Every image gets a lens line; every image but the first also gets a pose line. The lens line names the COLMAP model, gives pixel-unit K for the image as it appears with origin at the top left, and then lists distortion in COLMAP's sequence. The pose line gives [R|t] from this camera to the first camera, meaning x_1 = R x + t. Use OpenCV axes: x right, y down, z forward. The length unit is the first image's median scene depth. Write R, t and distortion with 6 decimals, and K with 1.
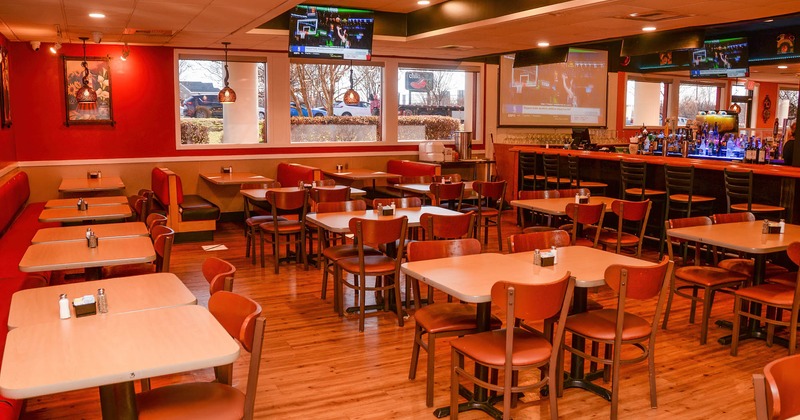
lens RADIAL K [[630.0, 0, 400.0], [0, 630.0, 210.0], [0, 0, 1]] dist [-0.120586, 0.004137]
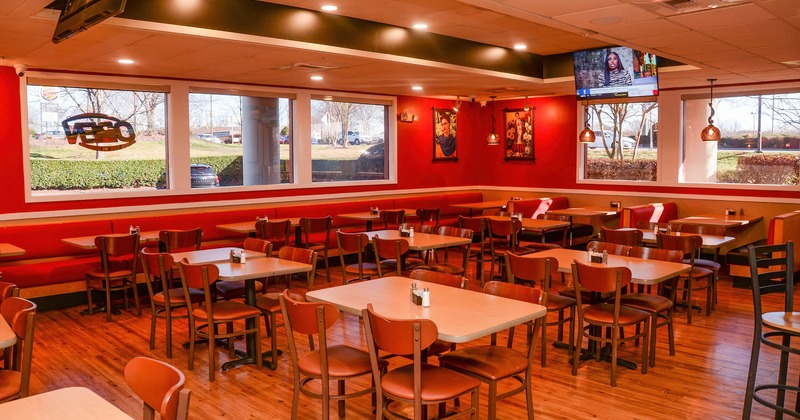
lens RADIAL K [[630.0, 0, 400.0], [0, 630.0, 210.0], [0, 0, 1]] dist [-0.120586, 0.004137]
pose [[0.302010, 0.074004, -0.950428, 0.689956], [-0.129789, 0.990891, 0.035913, -0.052112], [0.944428, 0.112509, 0.308864, 0.366383]]
